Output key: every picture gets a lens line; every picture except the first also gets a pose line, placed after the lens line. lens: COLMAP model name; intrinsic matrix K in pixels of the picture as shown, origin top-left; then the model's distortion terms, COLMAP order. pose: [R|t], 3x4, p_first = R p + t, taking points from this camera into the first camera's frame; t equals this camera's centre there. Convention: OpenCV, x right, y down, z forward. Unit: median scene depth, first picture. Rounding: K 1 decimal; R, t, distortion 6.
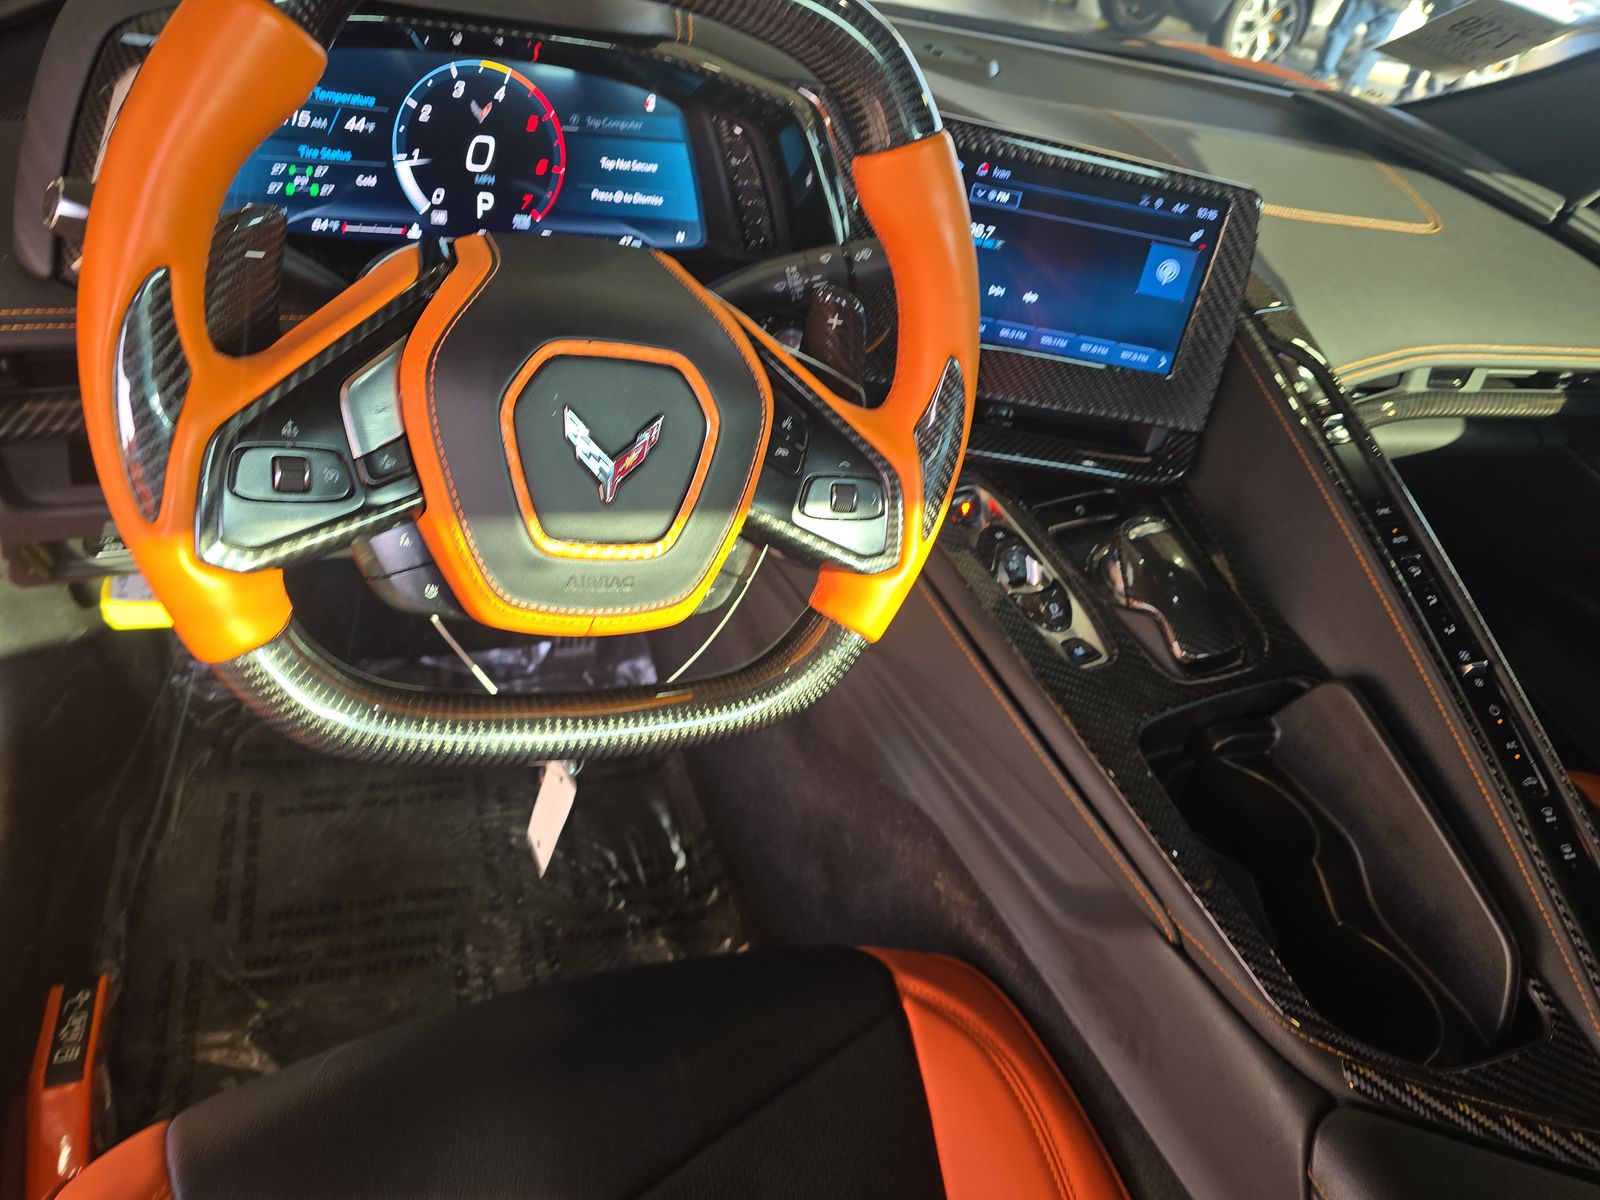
lens RADIAL K [[1093.6, 0, 783.1], [0, 1093.6, 593.2], [0, 0, 1]] dist [0.051825, -0.052721]
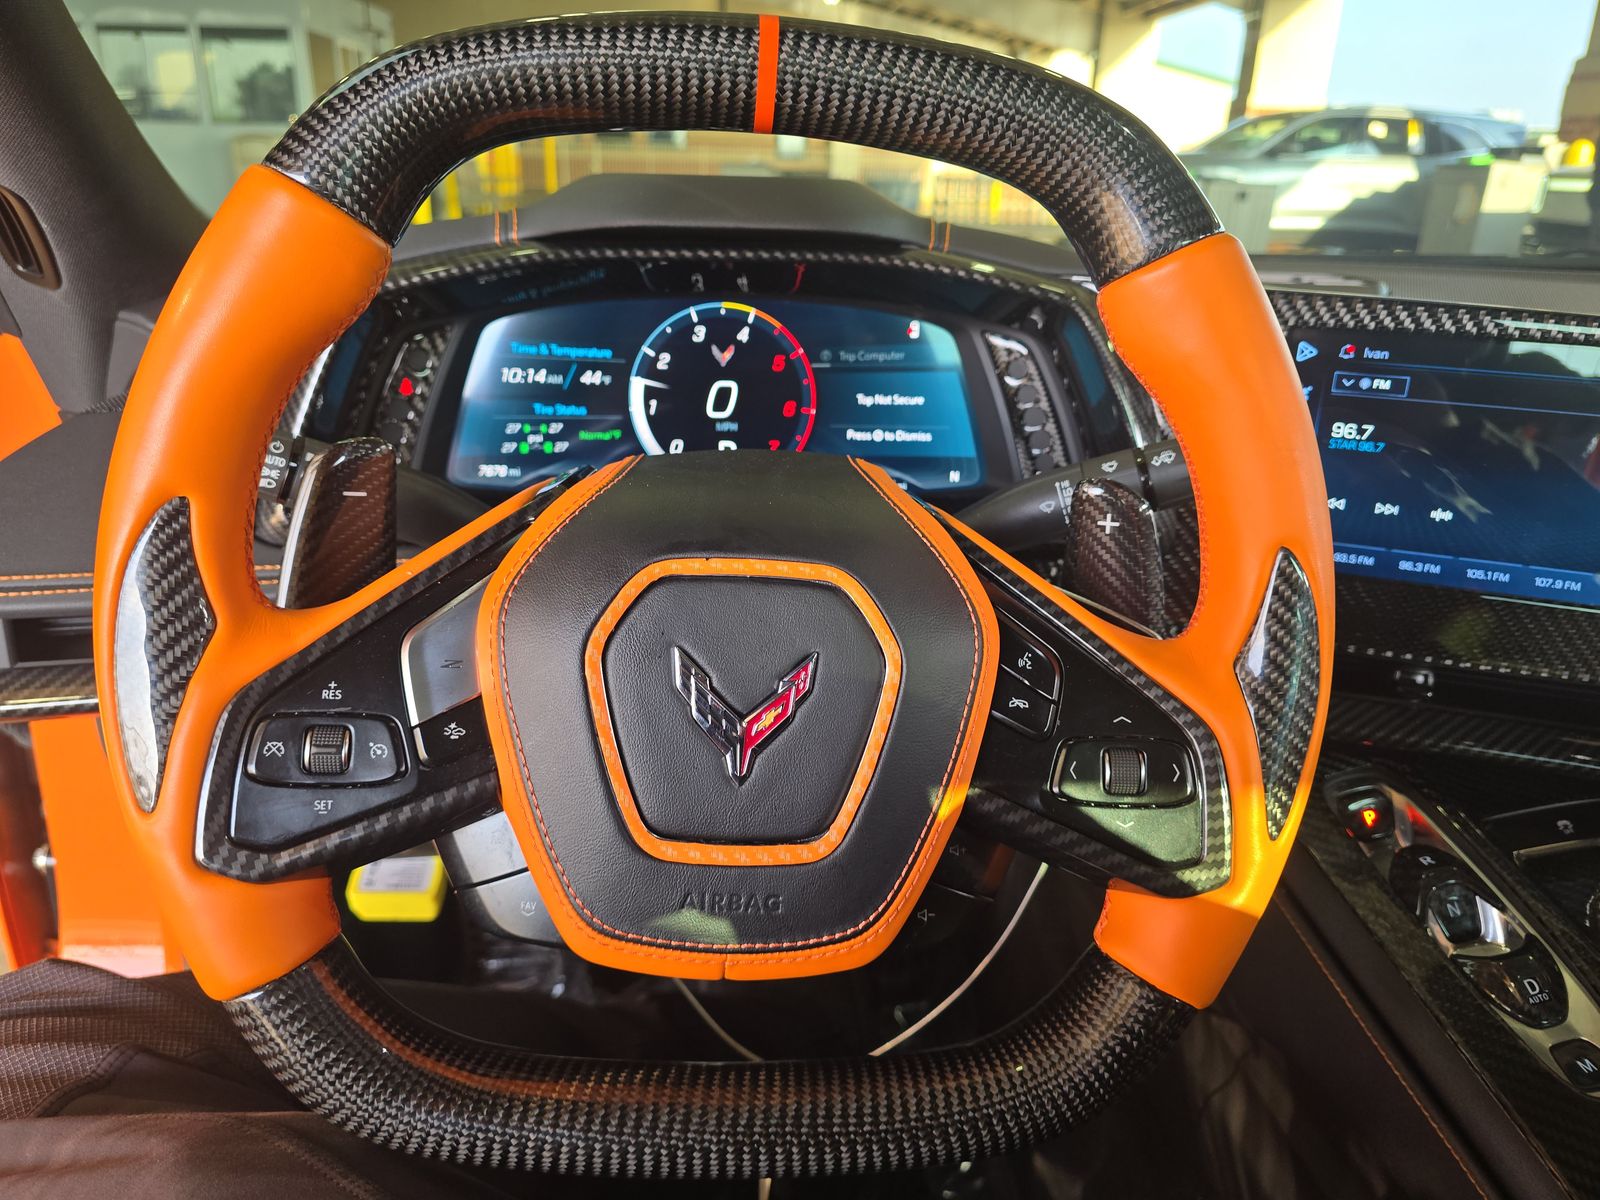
lens RADIAL K [[1093.6, 0, 799.2], [0, 1093.6, 598.0], [0, 0, 1]] dist [0.051825, -0.052721]
pose [[0.937639, -0.038732, -0.345445, 0.087927], [-0.059238, 0.961432, -0.268588, -0.004171], [0.342525, 0.272303, 0.899182, 0.256018]]
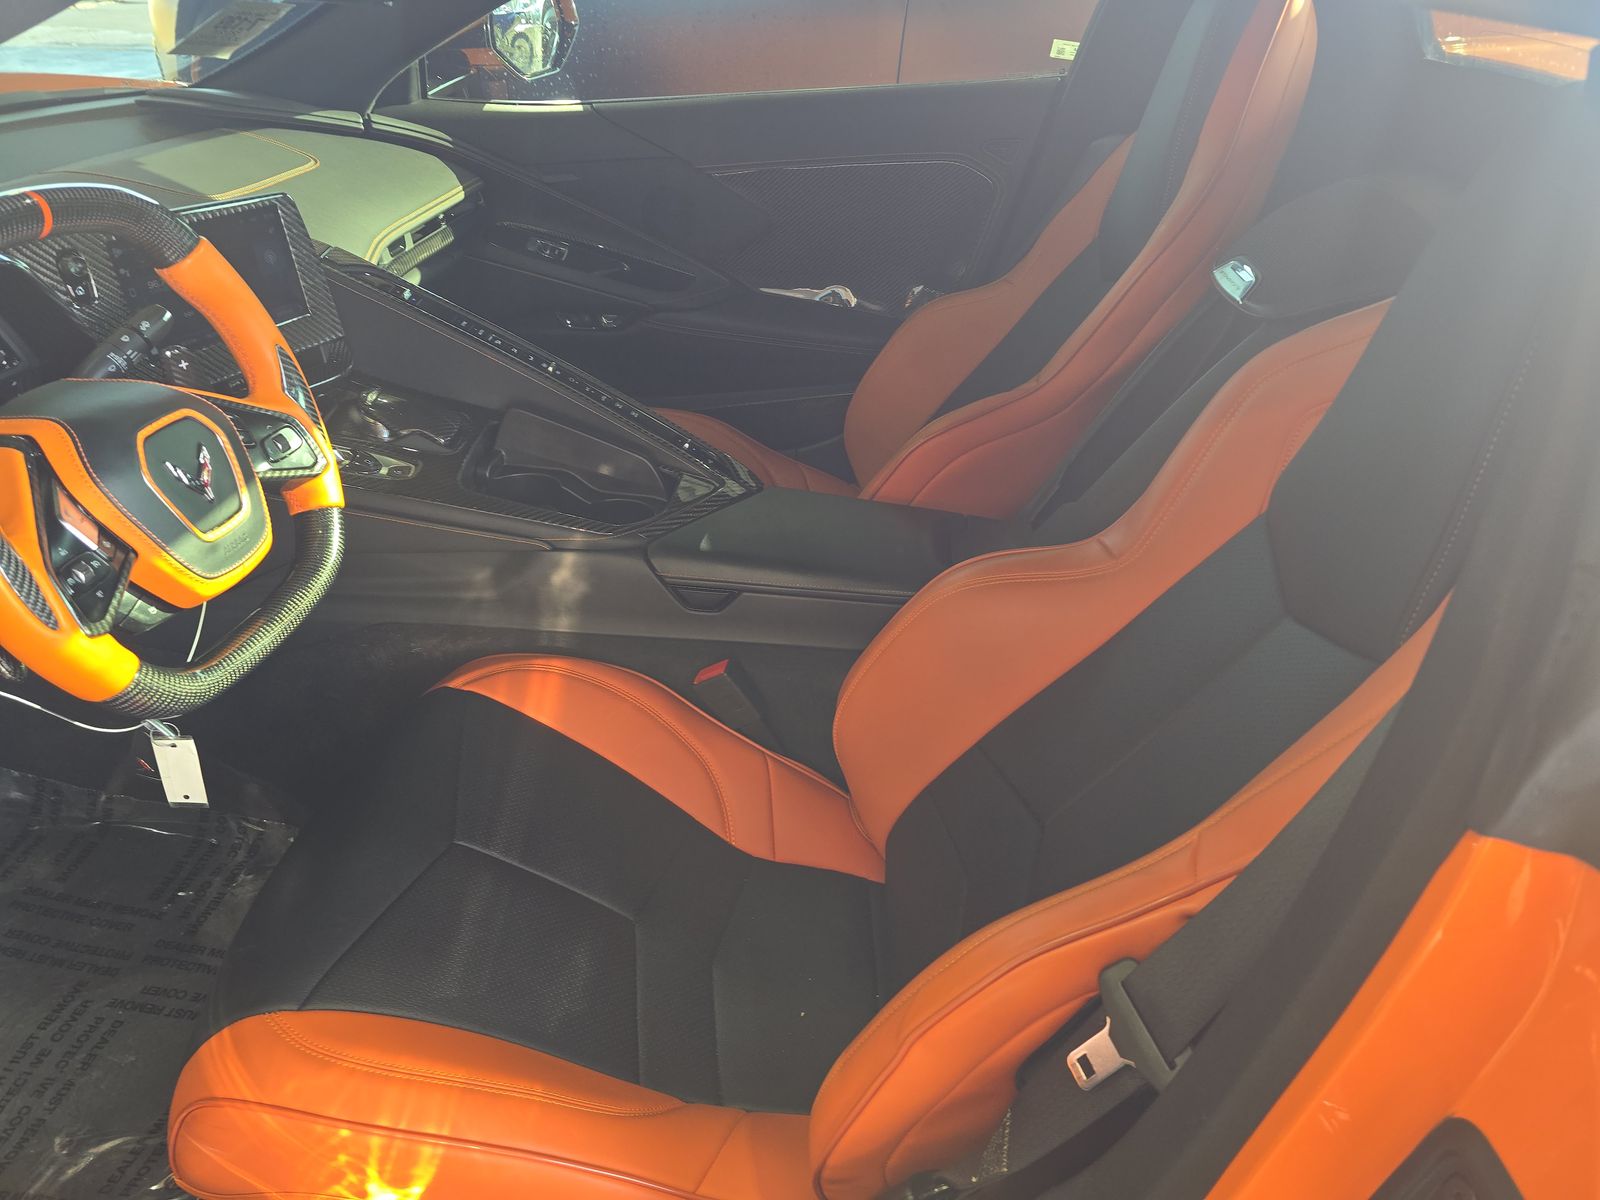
lens RADIAL K [[1093.6, 0, 792.3], [0, 1093.6, 592.1], [0, 0, 1]] dist [0.051825, -0.052721]
pose [[0.470499, -0.604349, 0.642957, -0.649317], [0.546807, 0.771566, 0.325096, -0.025476], [-0.692555, 0.198616, 0.693484, -0.564358]]
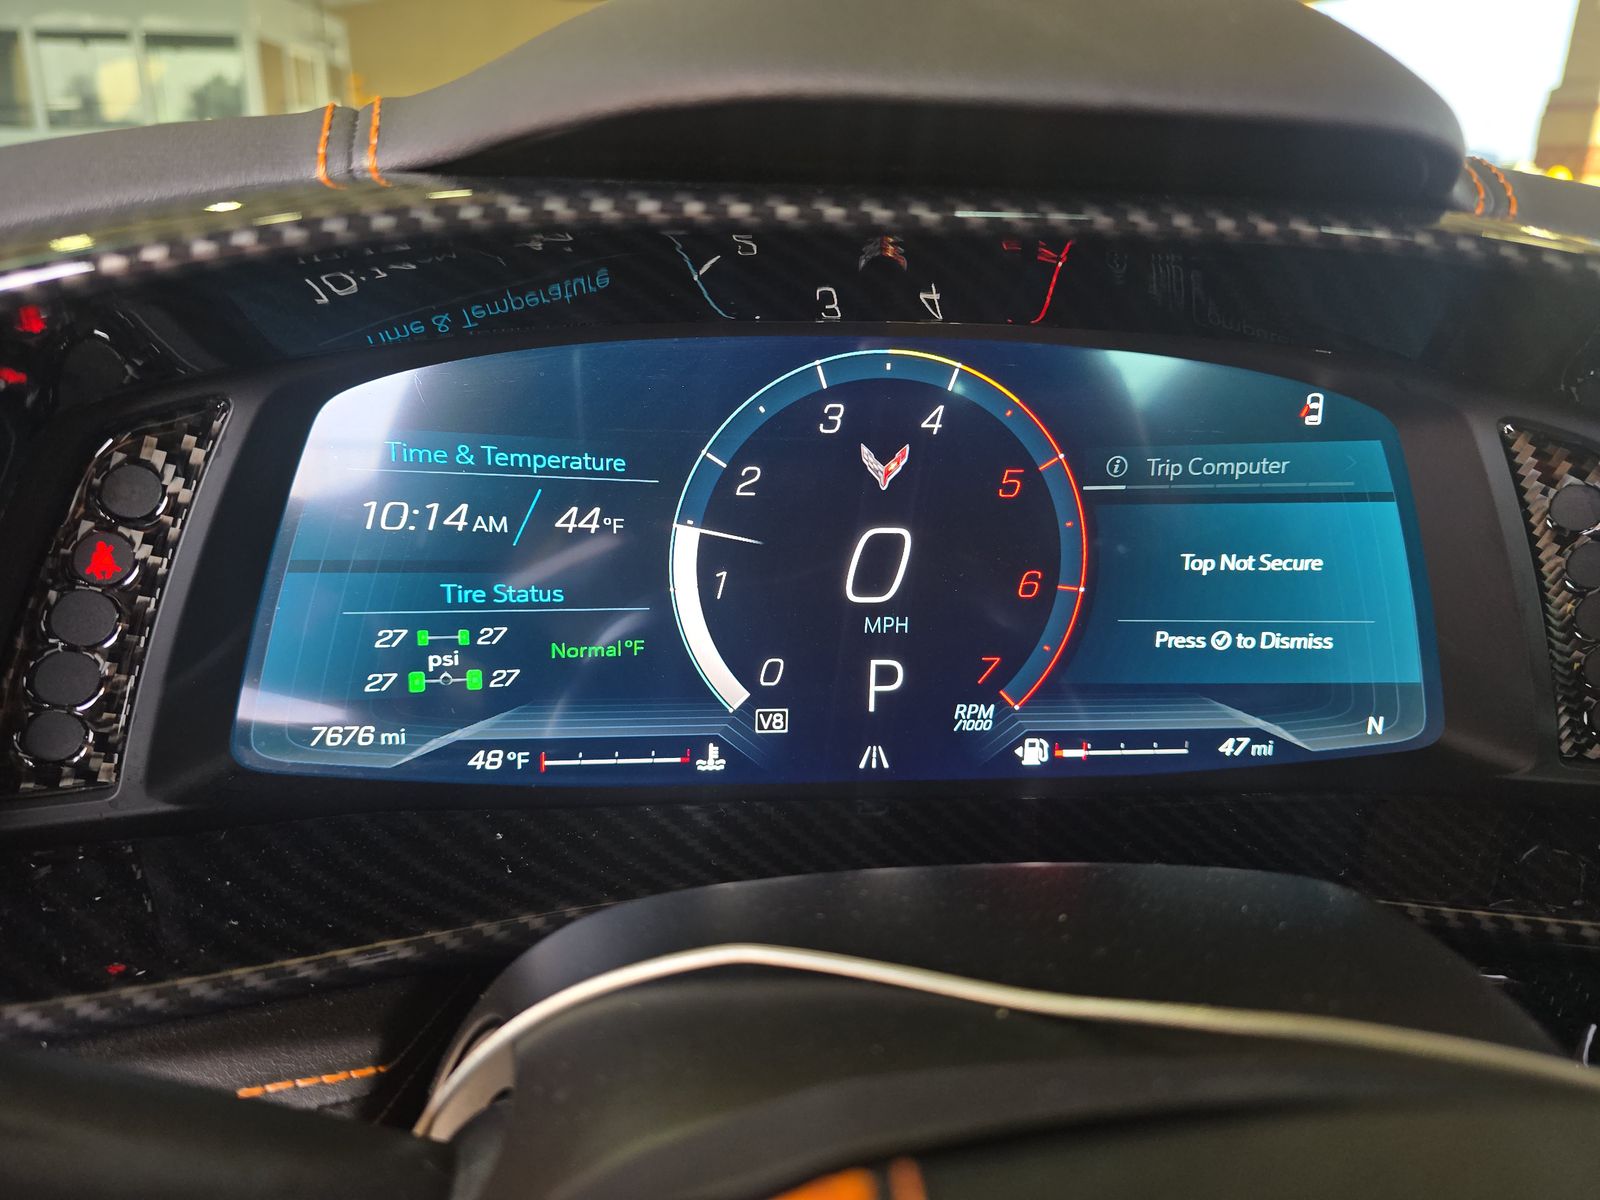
lens RADIAL K [[1093.6, 0, 798.0], [0, 1093.6, 583.0], [0, 0, 1]] dist [0.051825, -0.052721]
pose [[0.949035, -0.048272, -0.311452, -0.177877], [-0.050101, 0.952529, -0.300299, -0.270098], [0.311163, 0.300598, 0.901565, 0.633525]]
